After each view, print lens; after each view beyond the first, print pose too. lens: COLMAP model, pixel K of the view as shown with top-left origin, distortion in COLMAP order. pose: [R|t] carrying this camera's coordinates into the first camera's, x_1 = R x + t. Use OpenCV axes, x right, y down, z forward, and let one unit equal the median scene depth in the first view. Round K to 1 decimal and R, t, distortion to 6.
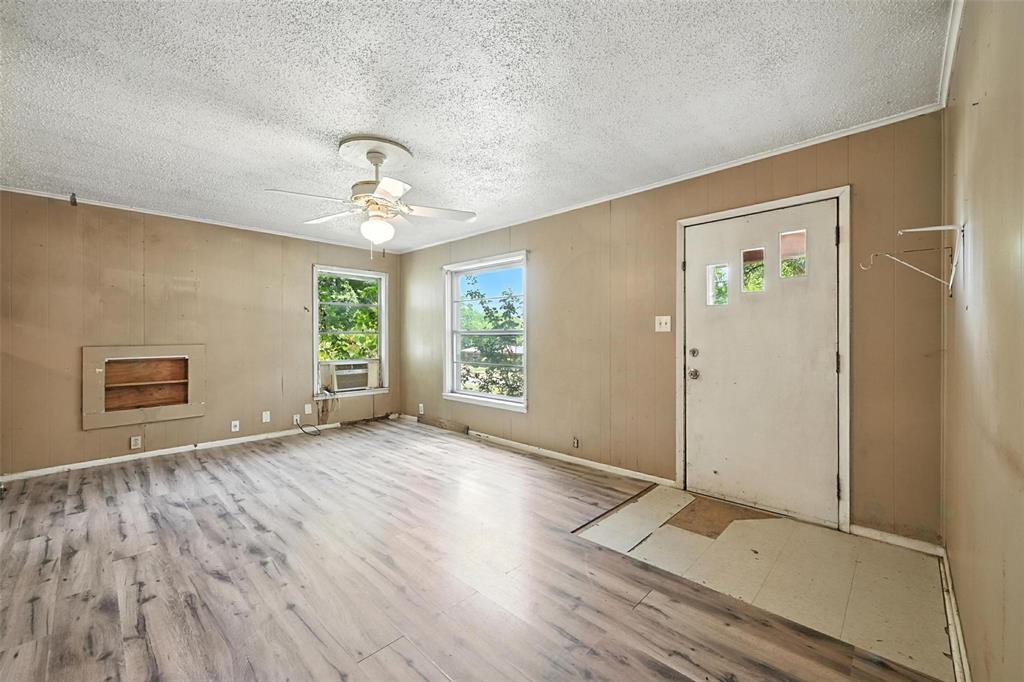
lens RADIAL K [[407.8, 0, 516.3], [0, 407.8, 337.9], [0, 0, 1]] dist [-0.004064, 0.000818]
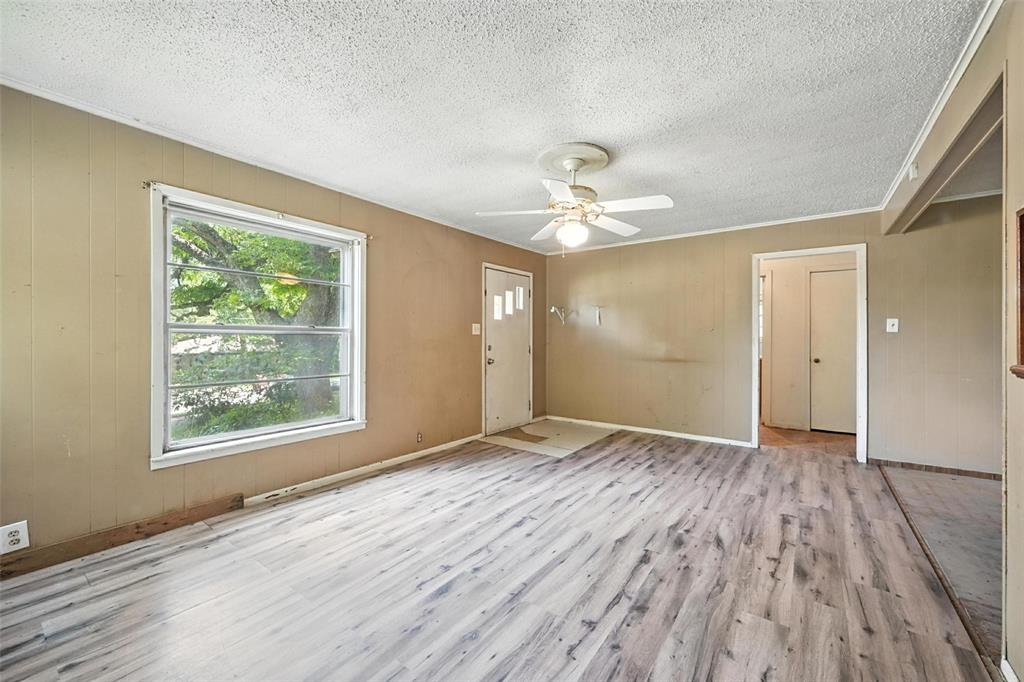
lens RADIAL K [[407.8, 0, 508.8], [0, 407.8, 340.7], [0, 0, 1]] dist [-0.004064, 0.000818]
pose [[-0.118138, -0.005512, 0.992982, -1.153985], [-0.002219, 0.999984, 0.005287, -0.001797], [-0.992995, -0.001579, -0.118149, 1.104383]]
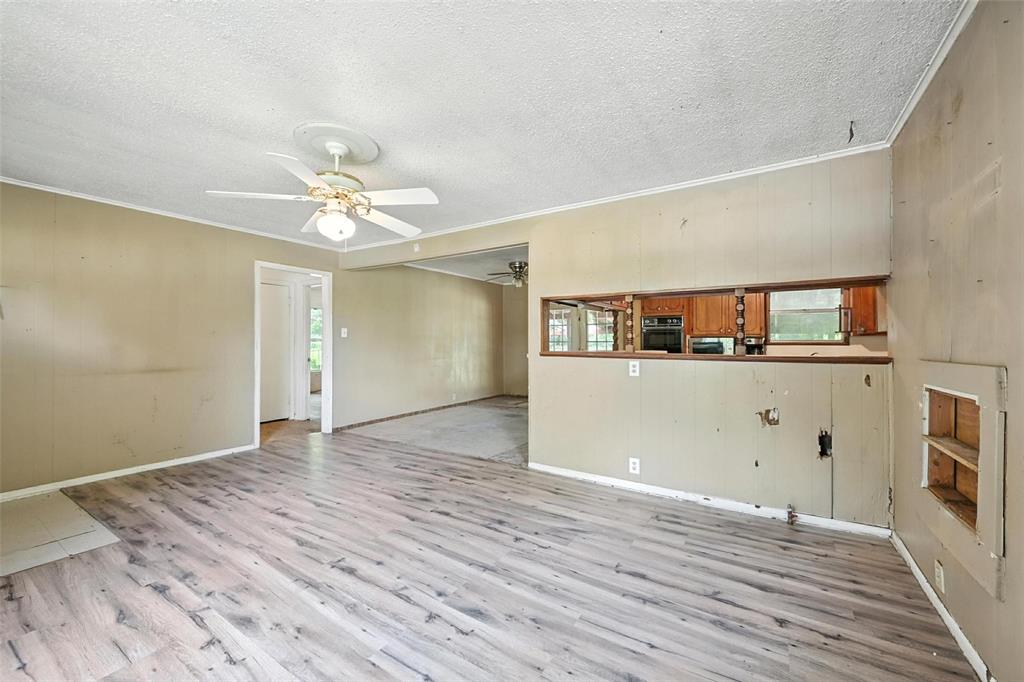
lens RADIAL K [[407.8, 0, 518.6], [0, 407.8, 334.6], [0, 0, 1]] dist [-0.004064, 0.000818]
pose [[-0.981200, -0.003098, -0.192969, -0.486719], [0.000257, 0.999849, -0.017357, -0.004901], [0.192994, -0.017080, -0.981051, 1.707498]]
